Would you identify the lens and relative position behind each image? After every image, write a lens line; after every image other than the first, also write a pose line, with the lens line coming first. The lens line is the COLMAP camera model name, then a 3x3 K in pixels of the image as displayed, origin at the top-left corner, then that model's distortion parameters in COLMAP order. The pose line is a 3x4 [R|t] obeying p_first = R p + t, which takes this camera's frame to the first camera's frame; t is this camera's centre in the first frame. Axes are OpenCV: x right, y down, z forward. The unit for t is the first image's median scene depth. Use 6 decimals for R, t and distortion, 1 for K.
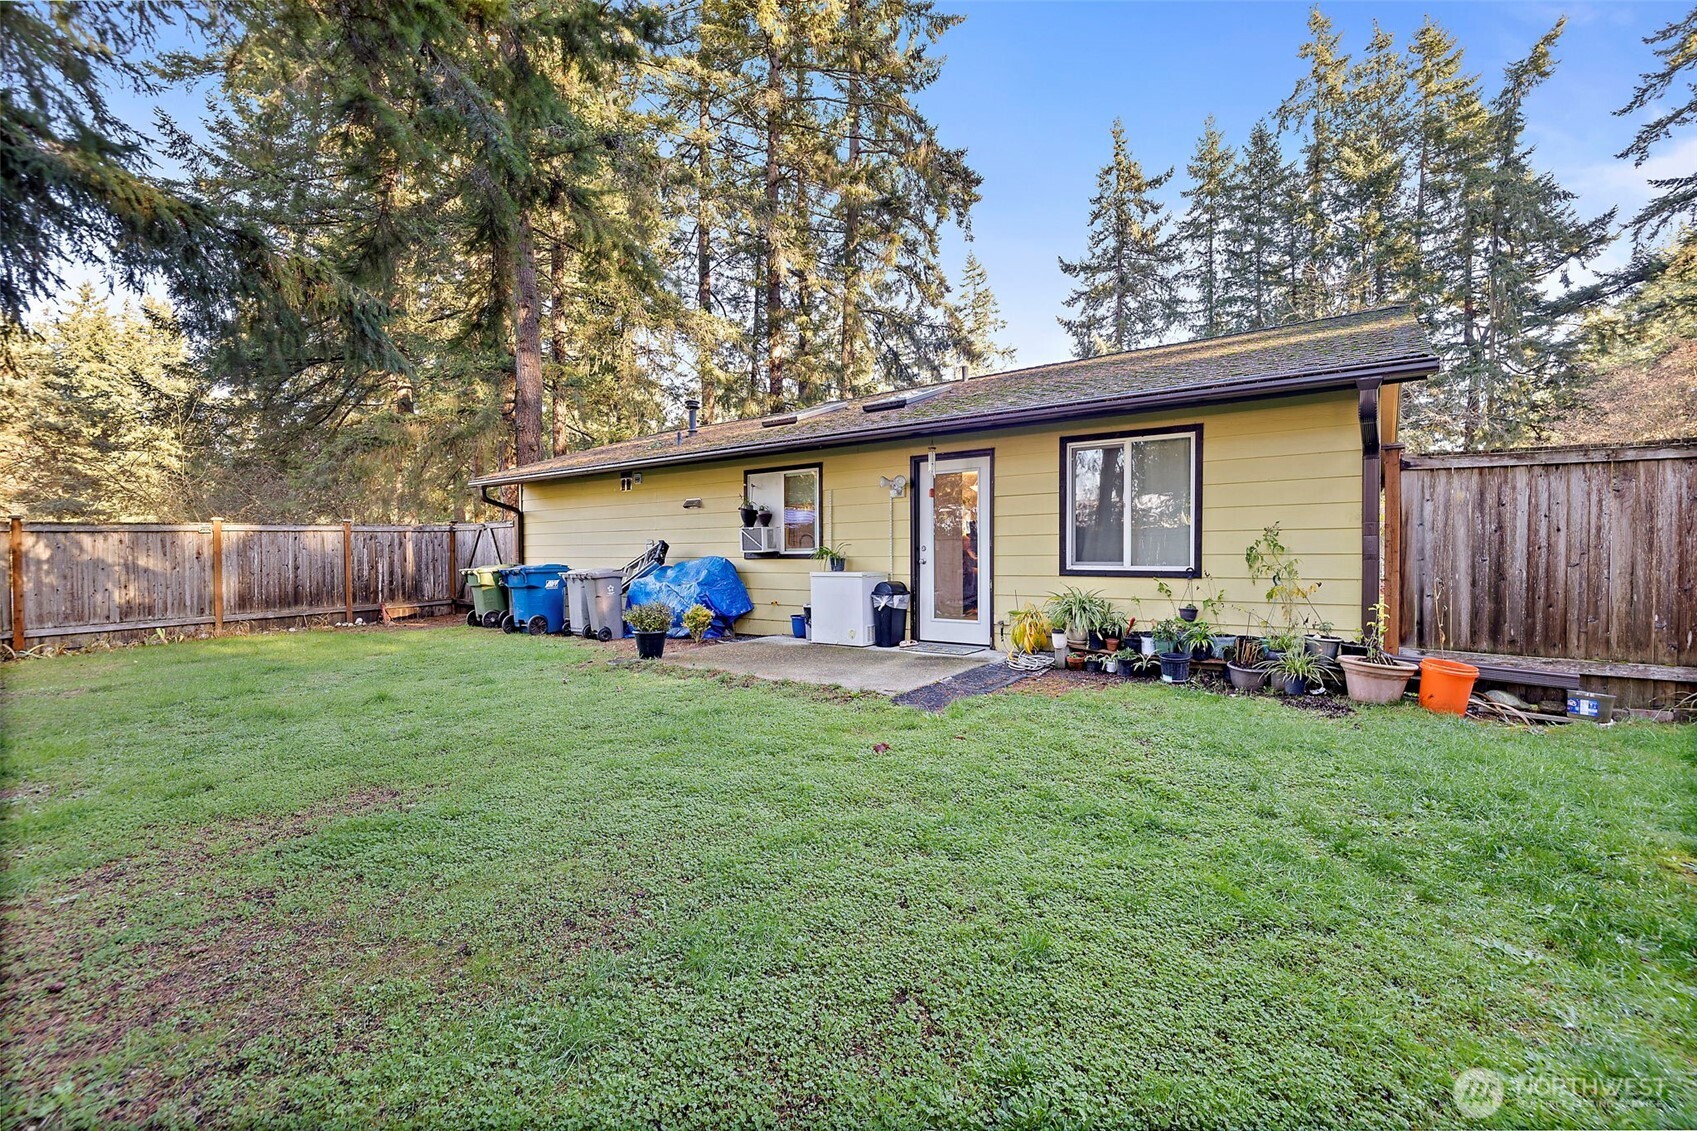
lens RADIAL K [[720.3, 0, 847.7], [0, 720.3, 560.2], [0, 0, 1]] dist [0.004562, 0.000076]
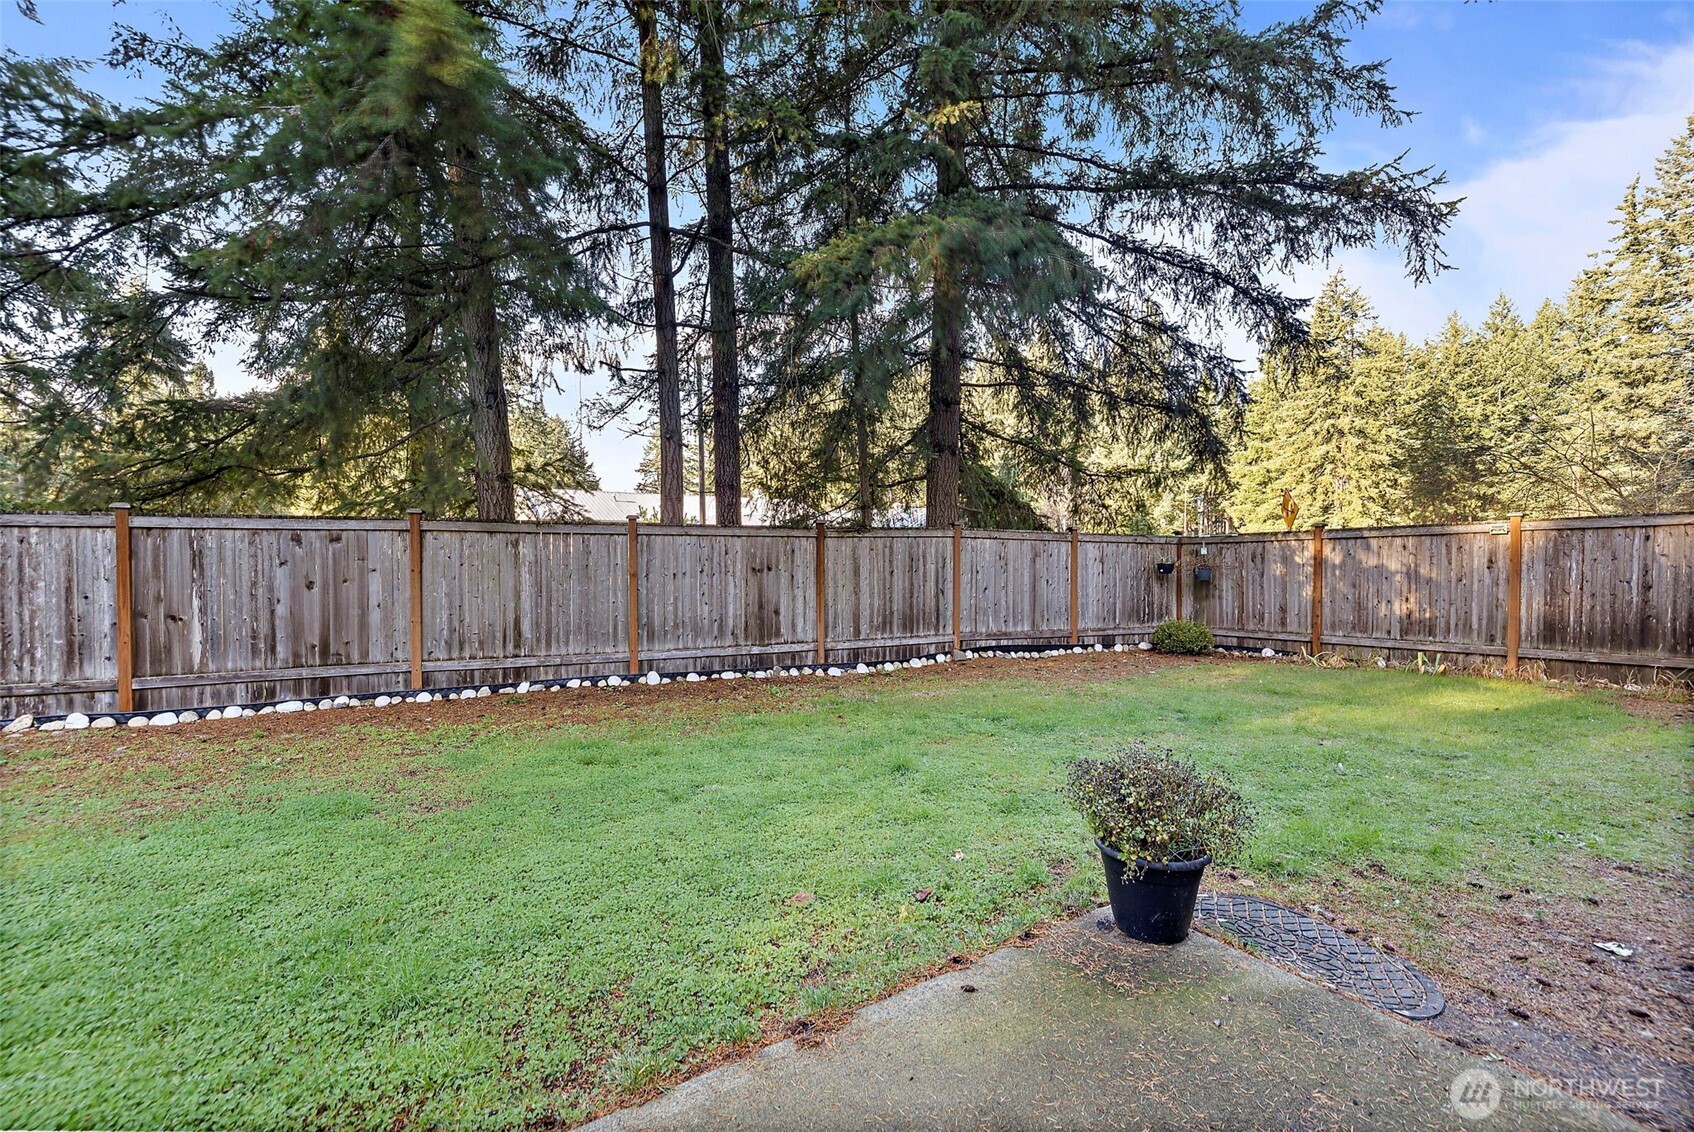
lens RADIAL K [[719.0, 0, 846.2], [0, 719.0, 560.7], [0, 0, 1]] dist [0.004562, 0.000076]
pose [[-0.337824, 0.016043, -0.941073, 0.039668], [-0.001860, 0.999841, 0.017712, -0.022656], [0.941208, 0.007734, -0.337740, 0.627141]]
